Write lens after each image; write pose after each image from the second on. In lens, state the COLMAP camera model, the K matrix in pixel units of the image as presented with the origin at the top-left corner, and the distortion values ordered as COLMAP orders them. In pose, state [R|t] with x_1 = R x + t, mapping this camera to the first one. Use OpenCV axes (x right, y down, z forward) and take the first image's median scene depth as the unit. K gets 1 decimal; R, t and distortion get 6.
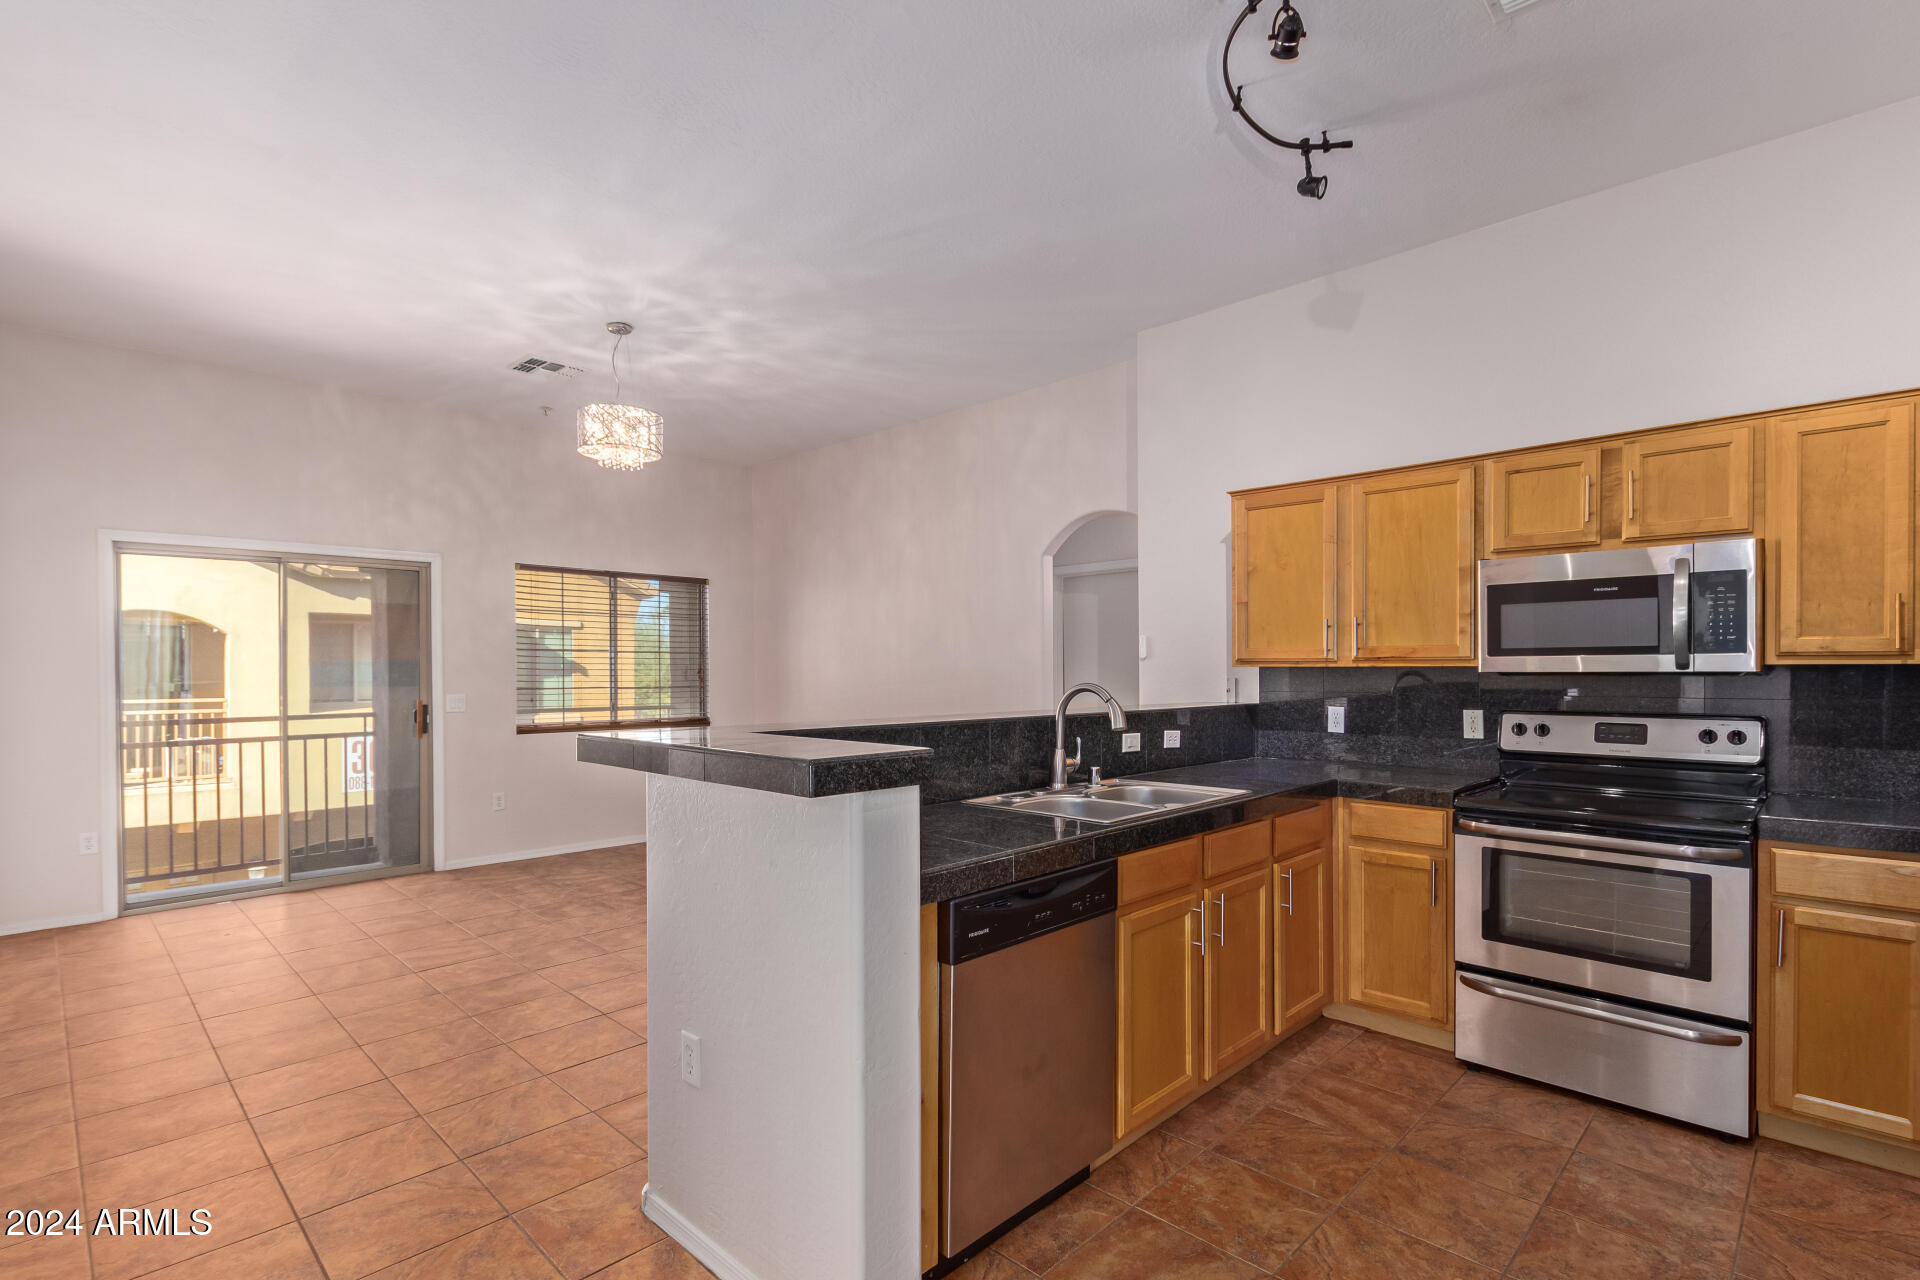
lens RADIAL K [[903.2, 0, 964.9], [0, 903.2, 655.2], [0, 0, 1]] dist [0.003576, 0.000191]
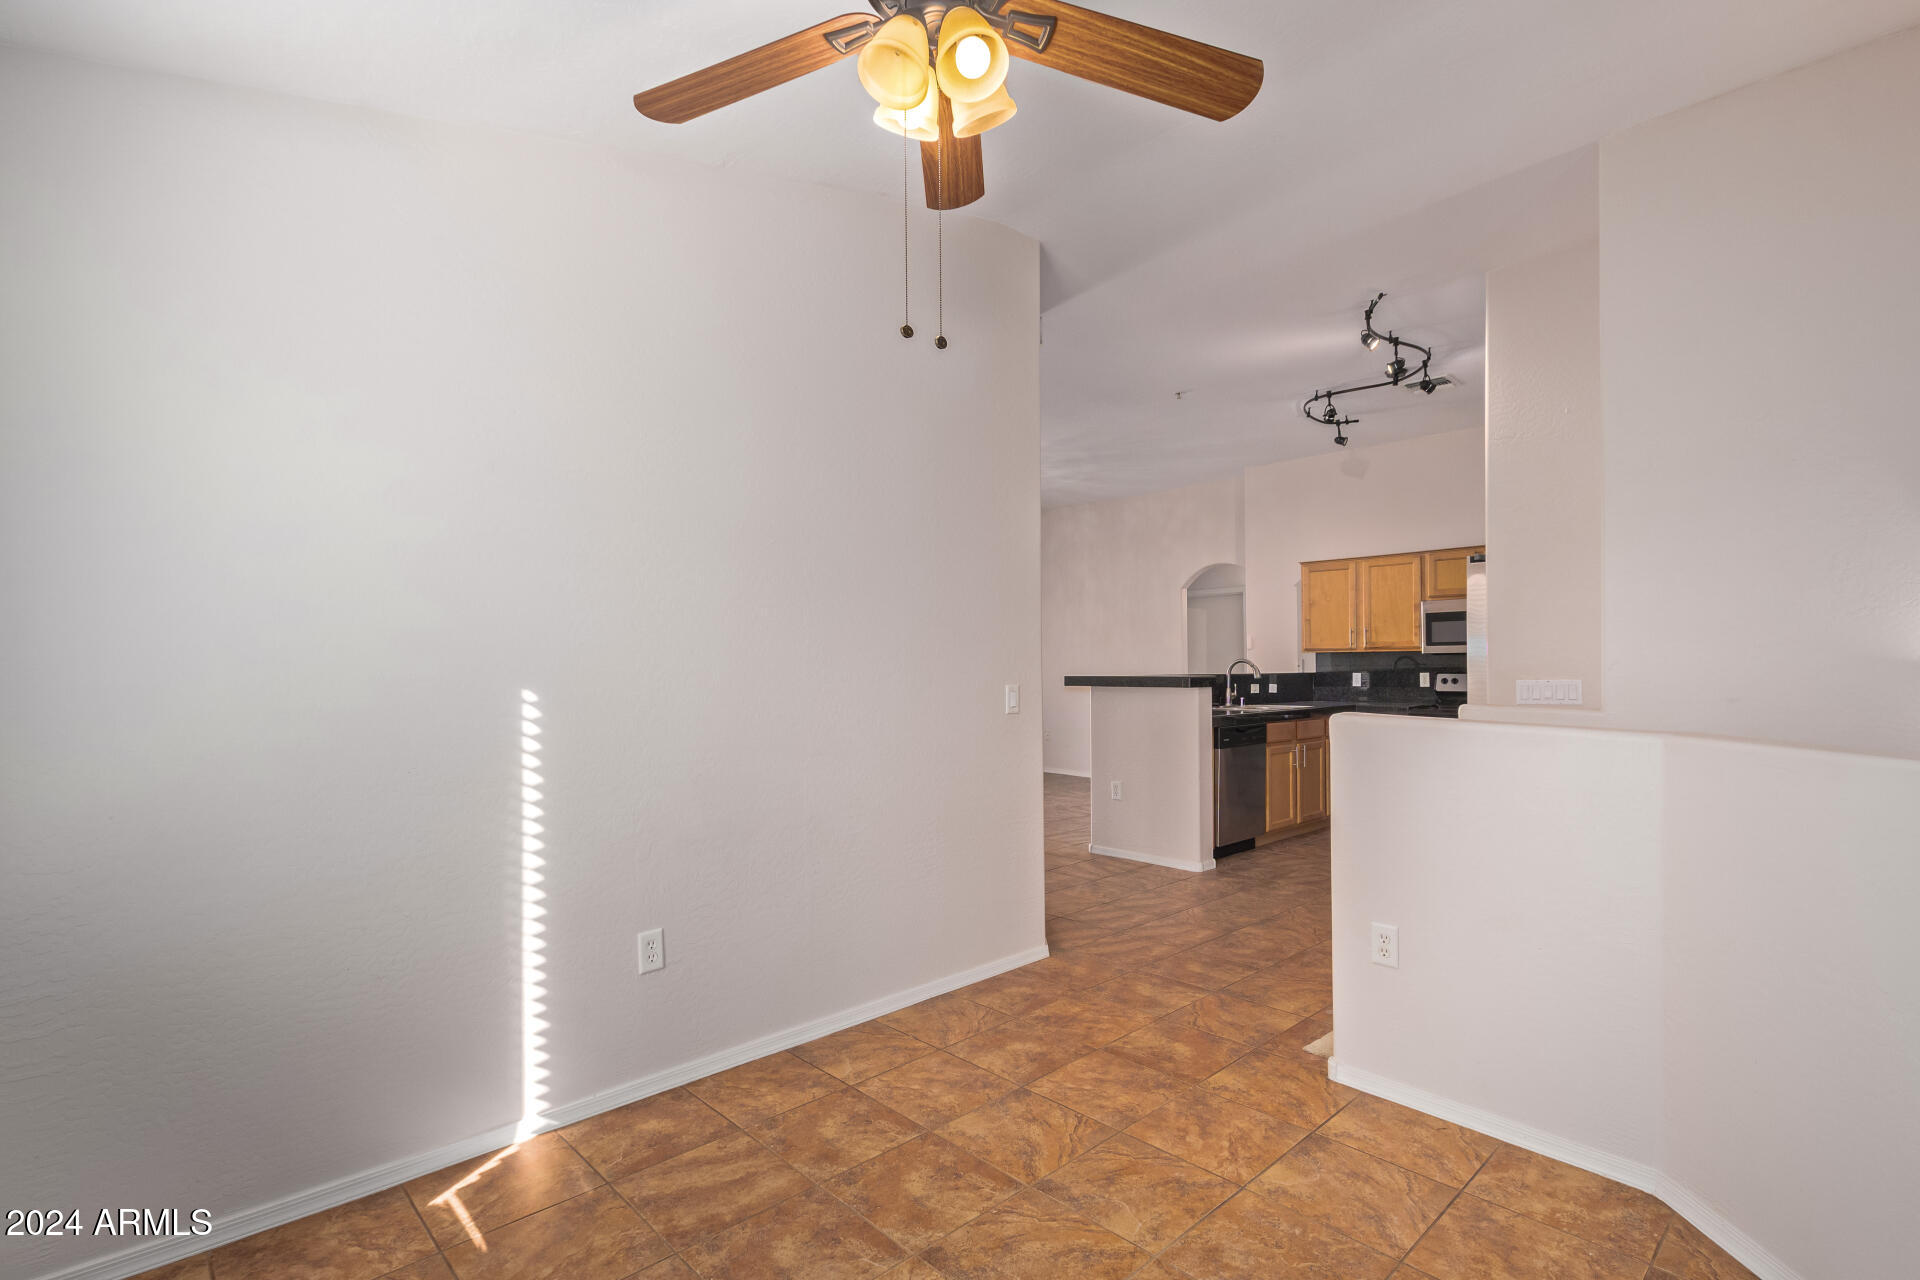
lens RADIAL K [[903.2, 0, 958.7], [0, 903.2, 652.2], [0, 0, 1]] dist [0.003576, 0.000191]
pose [[0.999005, -0.007032, -0.044042, -0.396288], [0.007153, 0.999971, 0.002583, 0.002100], [0.044022, -0.002895, 0.999026, -1.085250]]
